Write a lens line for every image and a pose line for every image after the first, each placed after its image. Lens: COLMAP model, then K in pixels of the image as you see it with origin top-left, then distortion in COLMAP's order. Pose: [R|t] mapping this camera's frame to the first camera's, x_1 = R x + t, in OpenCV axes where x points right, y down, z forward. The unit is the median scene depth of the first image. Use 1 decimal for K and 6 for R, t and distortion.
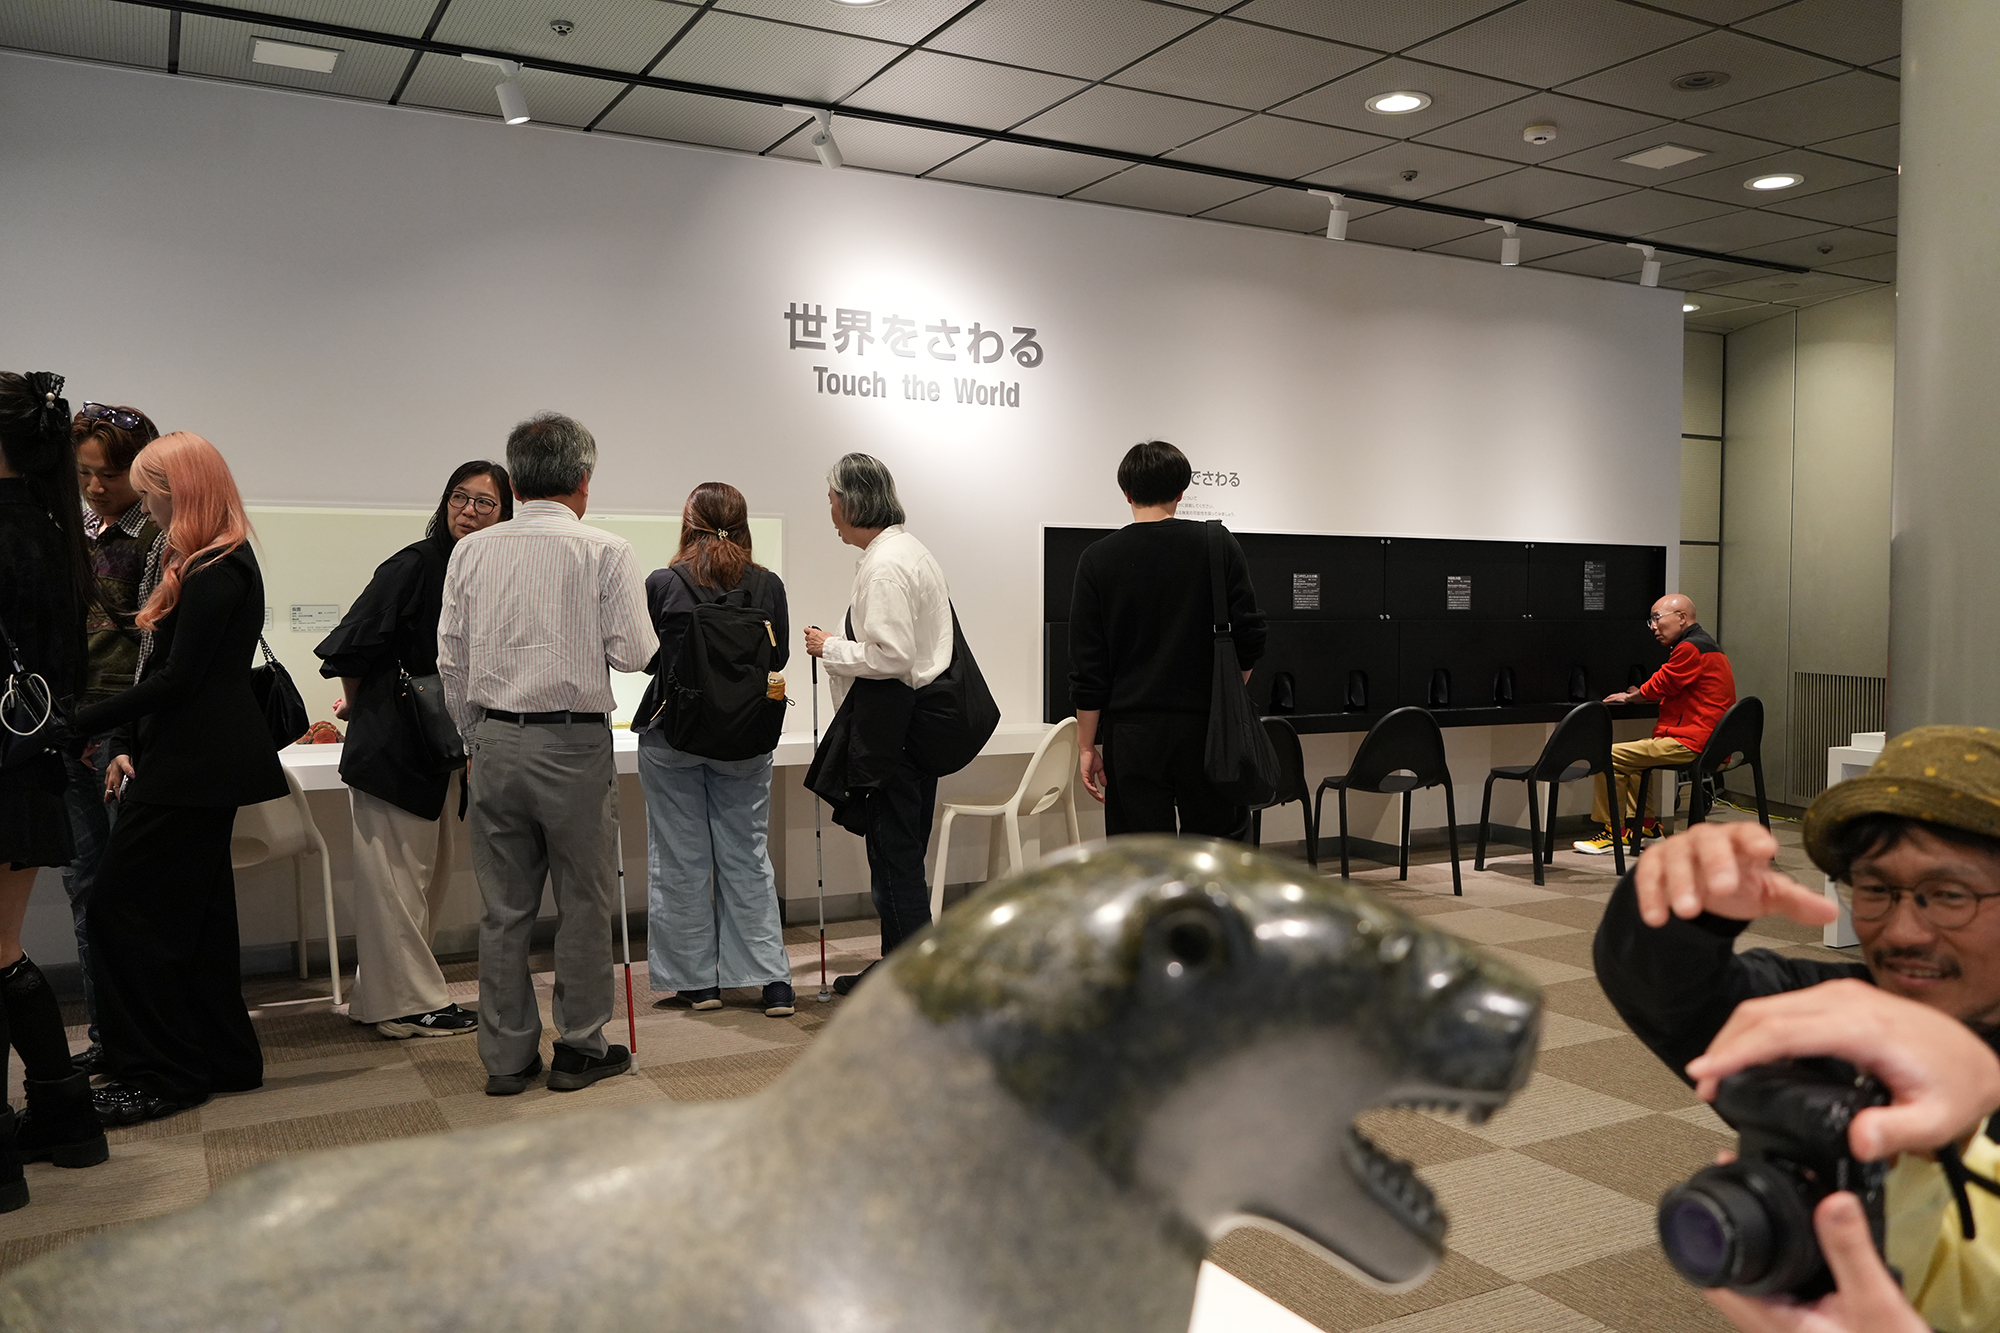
lens RADIAL K [[1569.4, 0, 1002.1], [0, 1569.4, 669.1], [0, 0, 1]] dist [-0.001816, -0.009223]
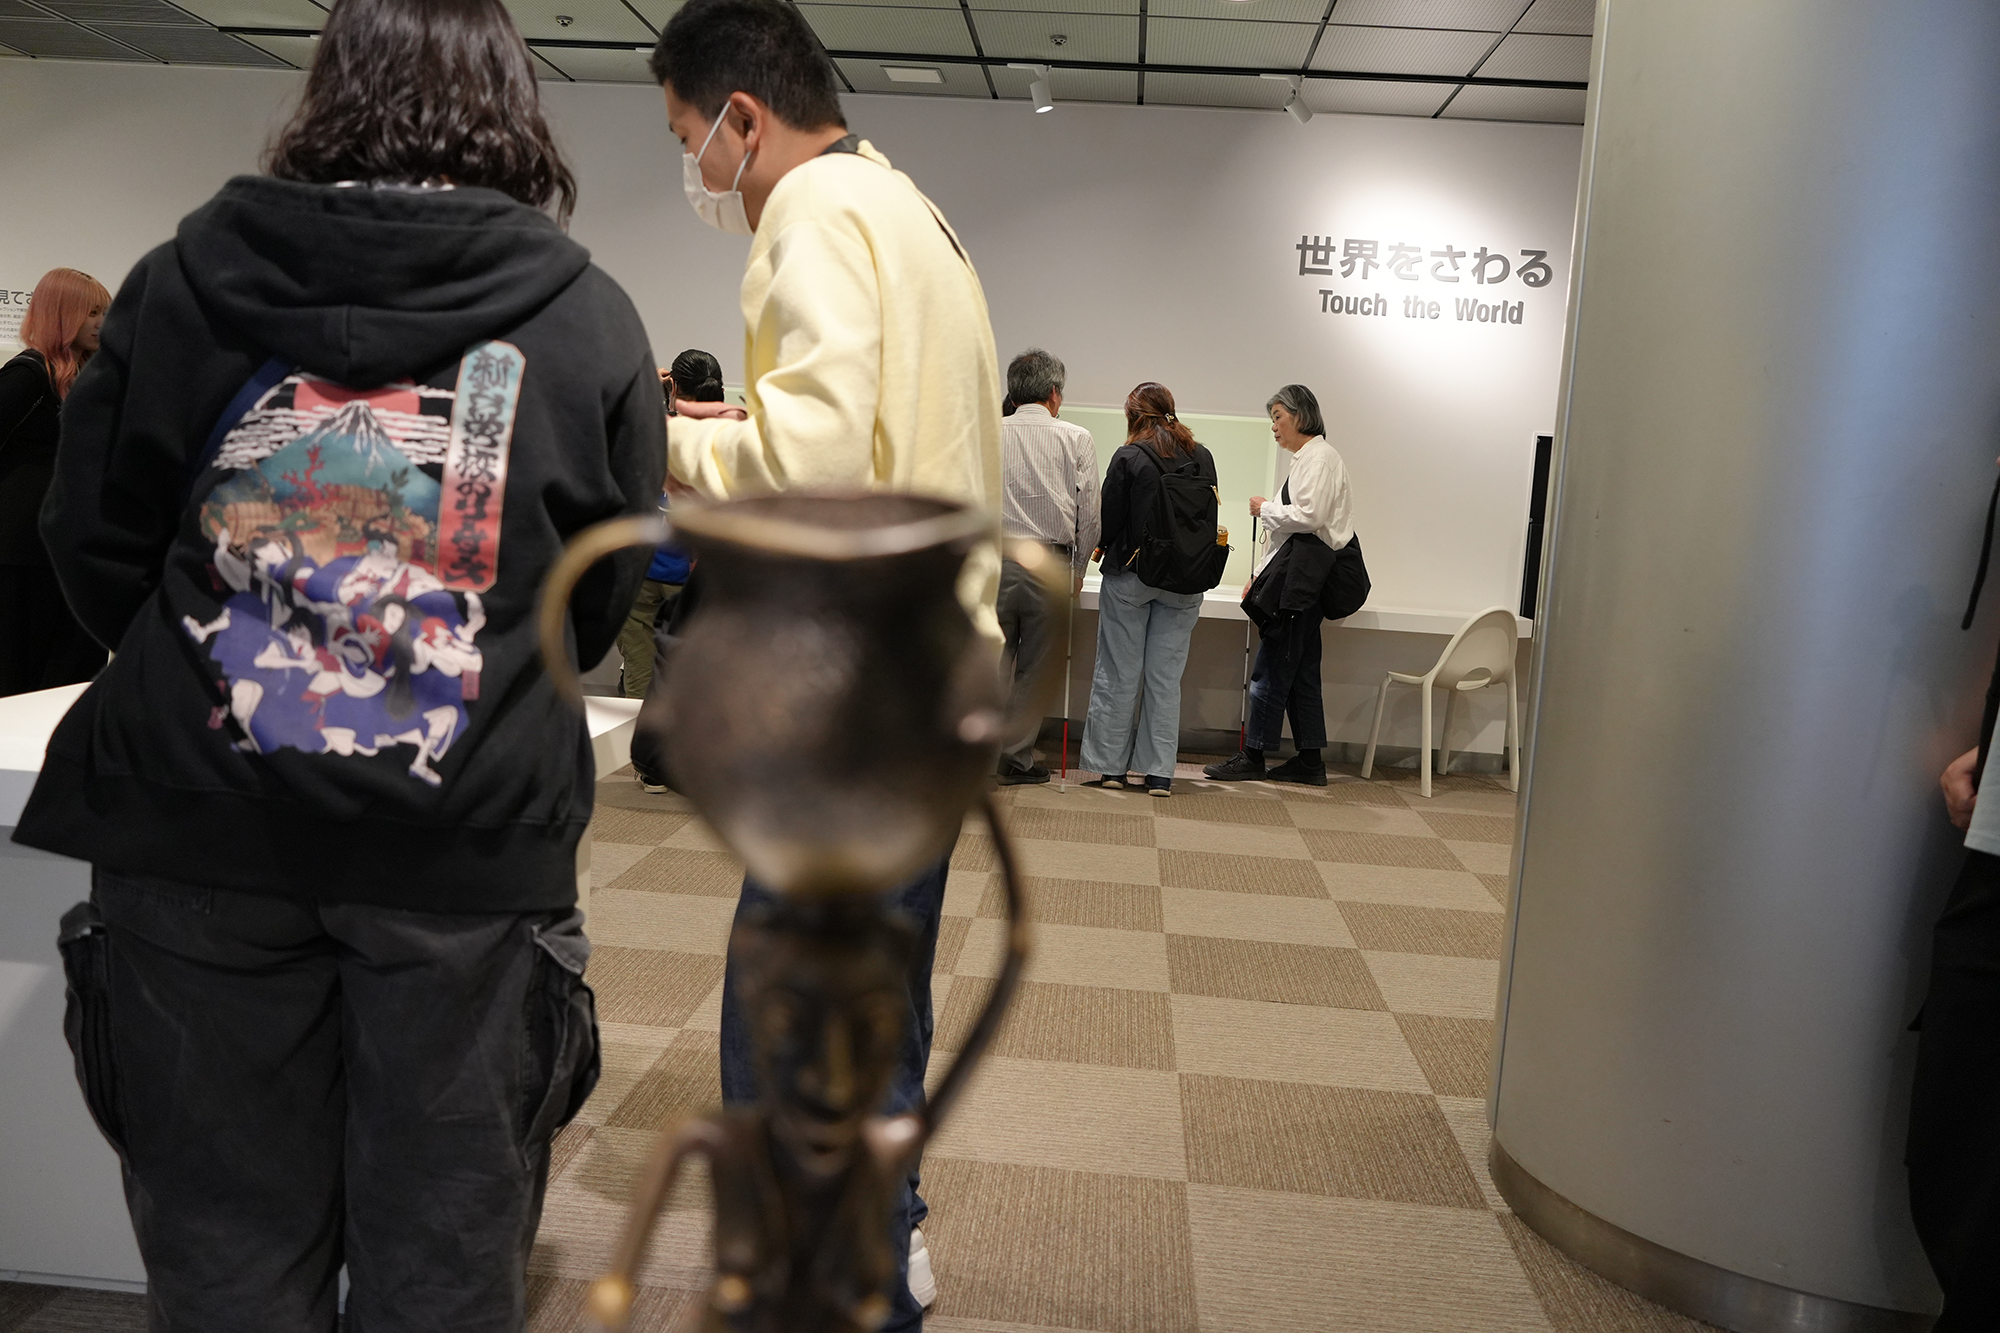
lens RADIAL K [[1569.4, 0, 1000.1], [0, 1569.4, 667.4], [0, 0, 1]] dist [-0.001816, -0.009223]
pose [[0.830290, 0.115581, -0.545216, 0.349385], [-0.089064, 0.993204, 0.074918, 0.021085], [0.550169, -0.013644, 0.834942, -0.115524]]
